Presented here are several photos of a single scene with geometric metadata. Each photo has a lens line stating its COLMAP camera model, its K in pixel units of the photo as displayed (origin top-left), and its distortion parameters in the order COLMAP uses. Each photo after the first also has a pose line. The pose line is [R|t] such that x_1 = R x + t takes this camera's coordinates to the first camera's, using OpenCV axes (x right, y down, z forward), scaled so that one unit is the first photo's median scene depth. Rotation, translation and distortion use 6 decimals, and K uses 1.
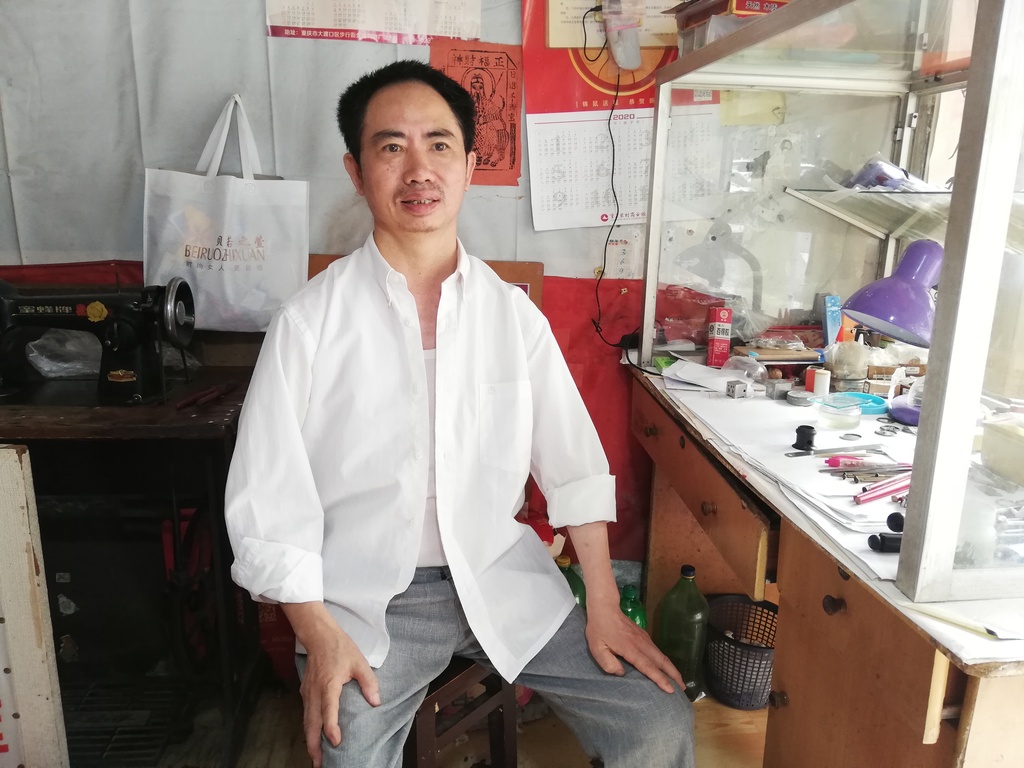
lens RADIAL K [[760.7, 0, 510.5], [0, 760.7, 389.4], [0, 0, 1]] dist [0.010839, -0.030699]
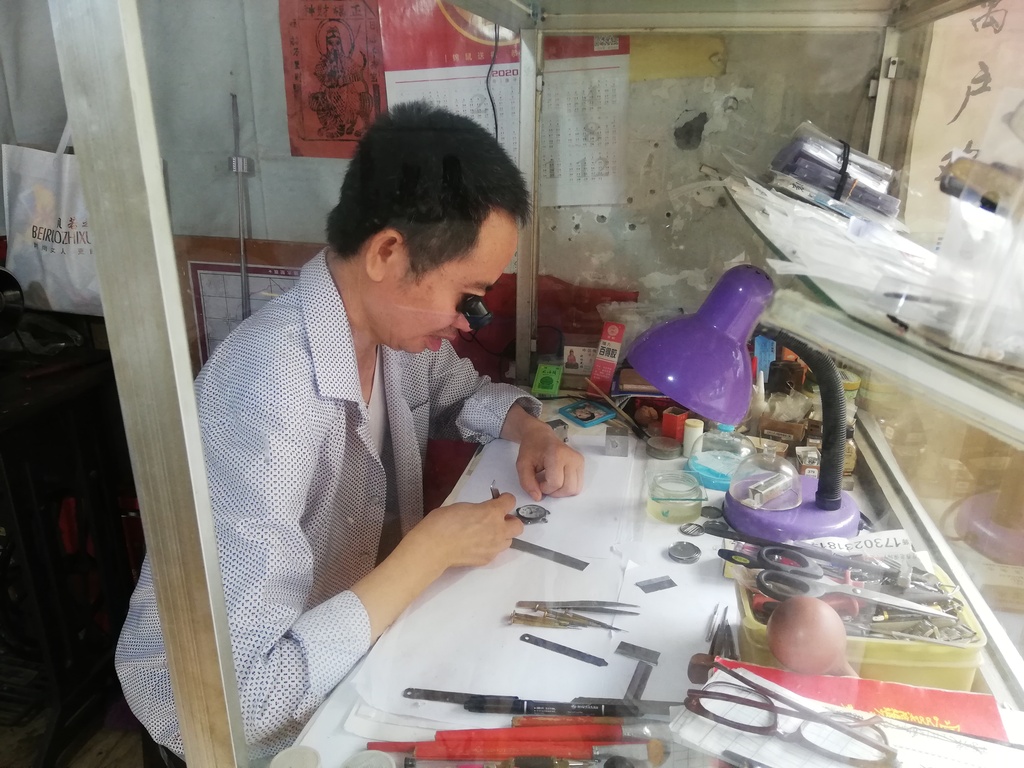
lens RADIAL K [[760.7, 0, 514.8], [0, 760.7, 378.8], [0, 0, 1]] dist [0.010839, -0.030699]
pose [[0.954011, 0.087528, -0.286709, 0.423282], [-0.066237, 0.994333, 0.083157, -0.109704], [0.292363, -0.060342, 0.954402, 0.230269]]
